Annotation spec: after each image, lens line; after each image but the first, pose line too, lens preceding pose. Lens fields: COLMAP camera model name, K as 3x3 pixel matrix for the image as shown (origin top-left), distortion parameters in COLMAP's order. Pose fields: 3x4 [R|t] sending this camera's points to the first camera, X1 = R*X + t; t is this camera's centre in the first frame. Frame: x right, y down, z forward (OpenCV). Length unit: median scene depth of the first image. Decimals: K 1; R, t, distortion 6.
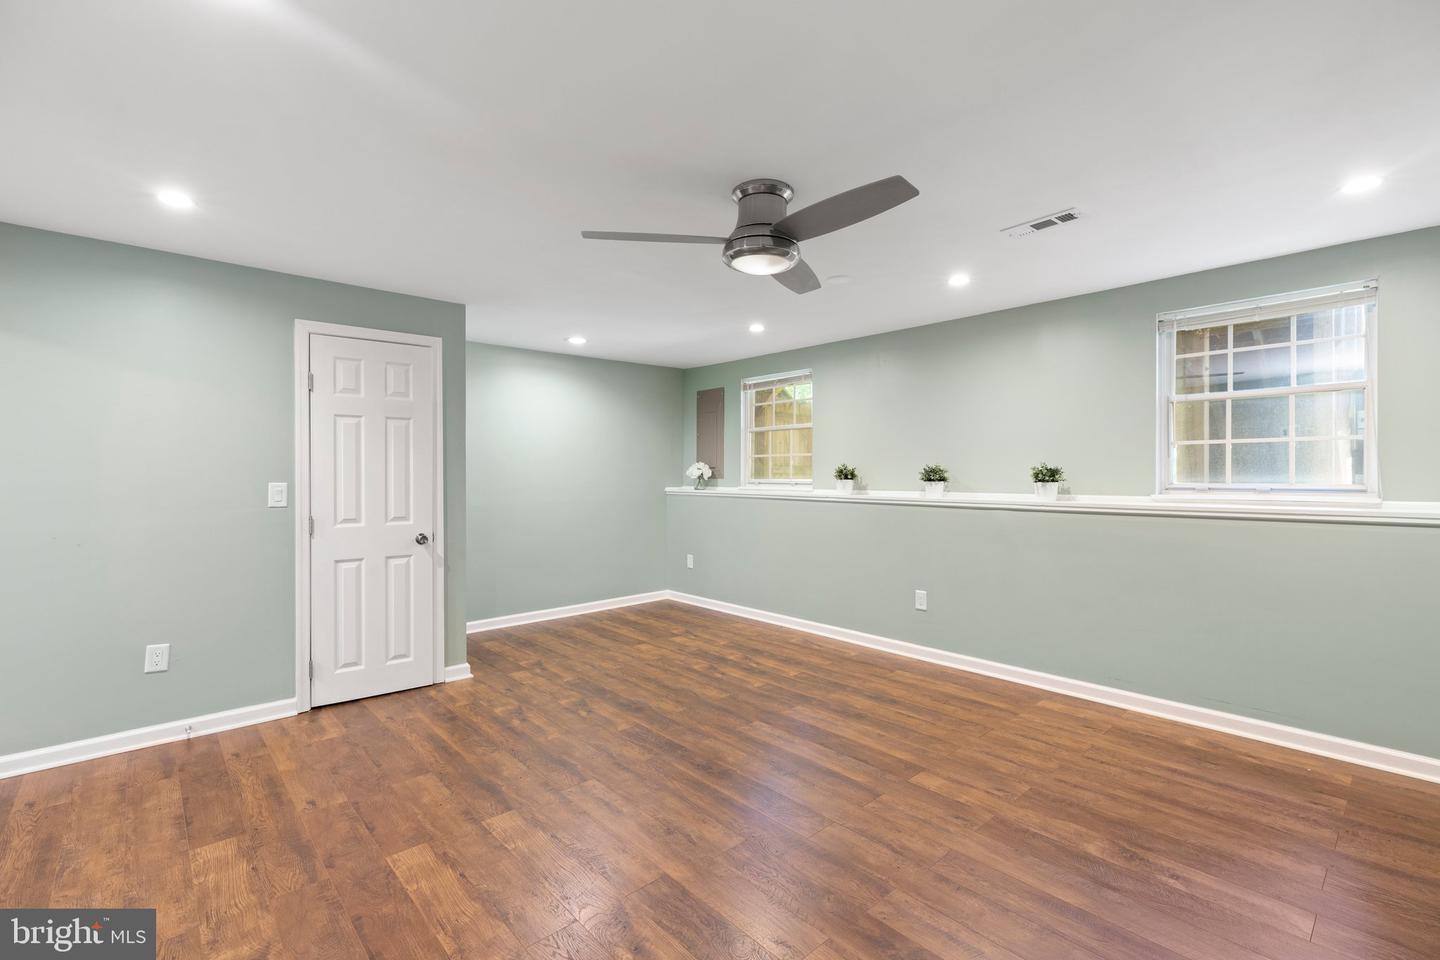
lens RADIAL K [[644.9, 0, 721.3], [0, 644.9, 470.2], [0, 0, 1]] dist [0.008451, -0.001144]
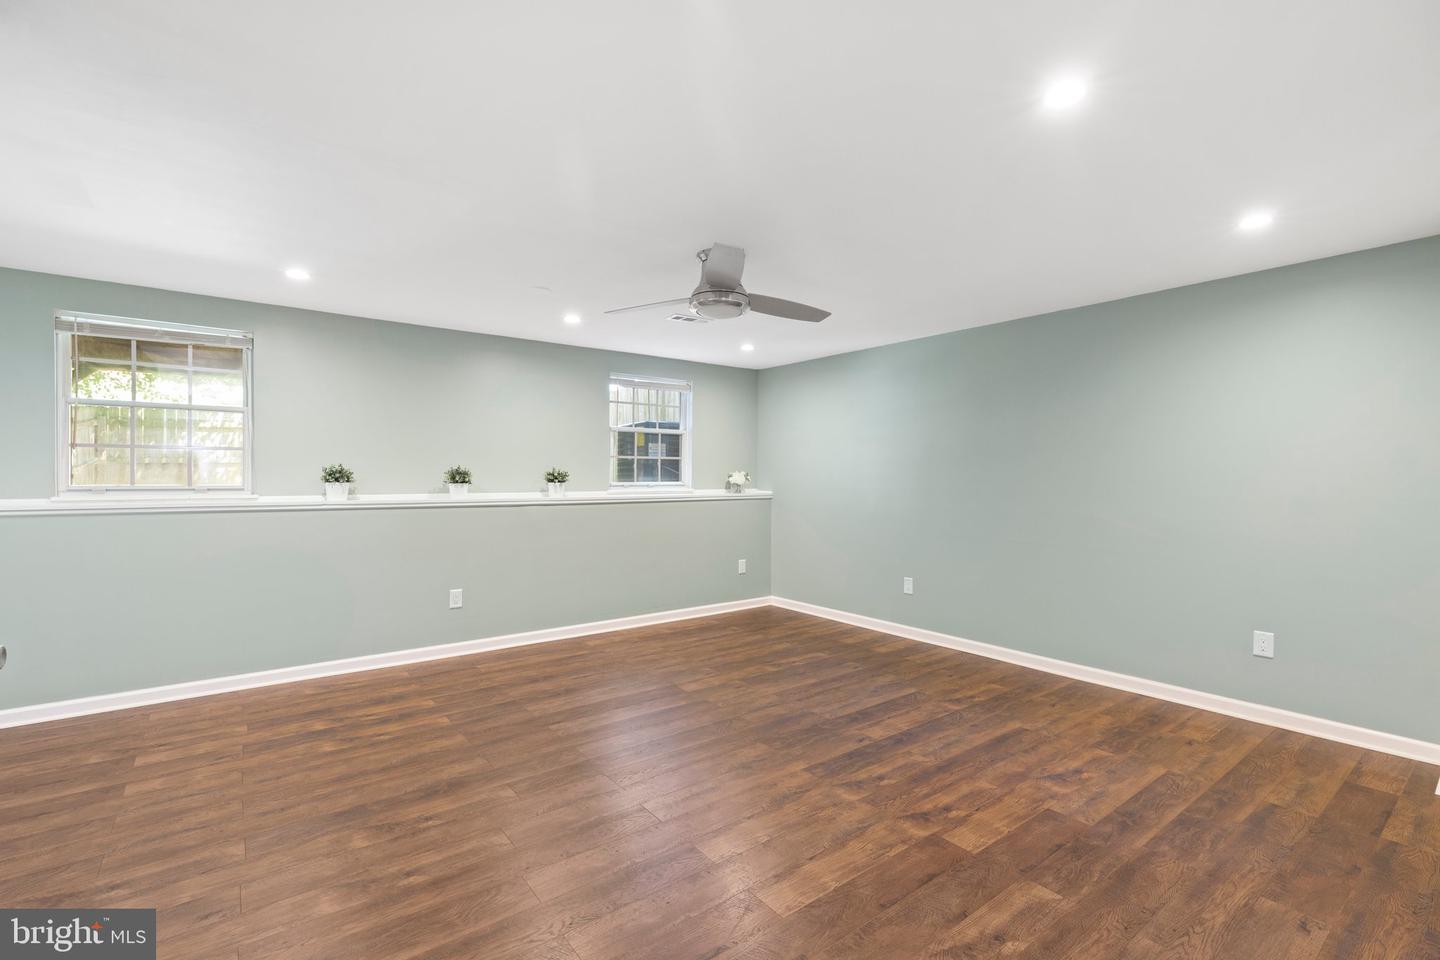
lens RADIAL K [[644.9, 0, 719.6], [0, 644.9, 475.1], [0, 0, 1]] dist [0.008451, -0.001144]
pose [[0.077660, 0.004656, 0.996969, -0.805686], [-0.009360, 0.999948, -0.003941, 0.006353], [-0.996936, -0.009026, 0.077699, 0.593248]]
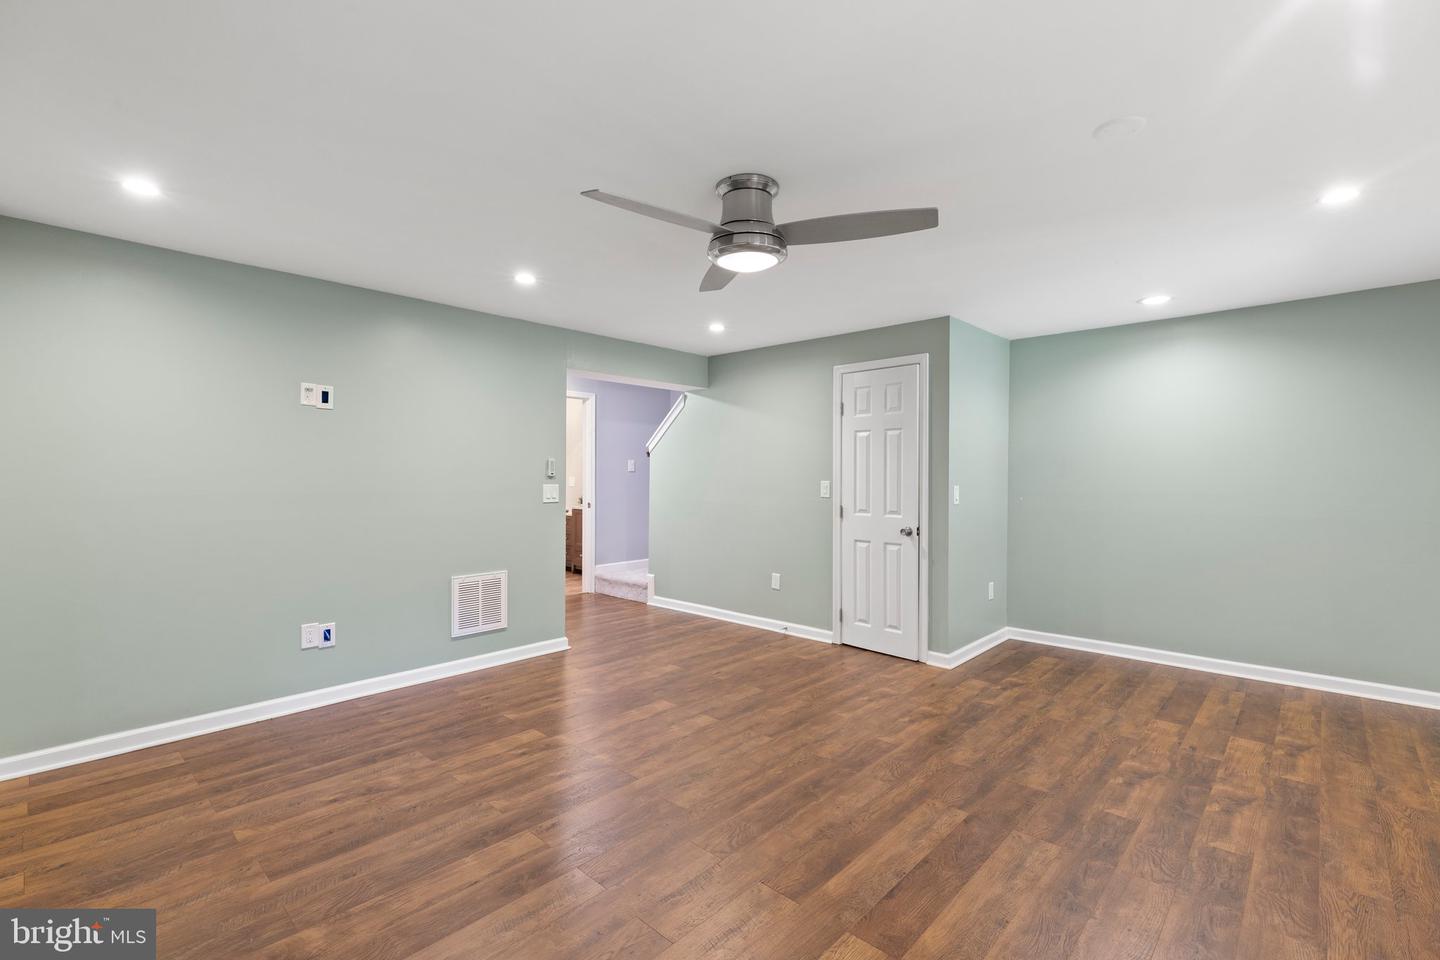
lens RADIAL K [[644.9, 0, 705.0], [0, 644.9, 476.4], [0, 0, 1]] dist [0.008451, -0.001144]
pose [[0.067170, 0.007614, -0.997712, 0.684735], [0.003886, 0.999961, 0.007893, -0.002673], [0.997734, -0.004407, 0.067138, 0.580069]]
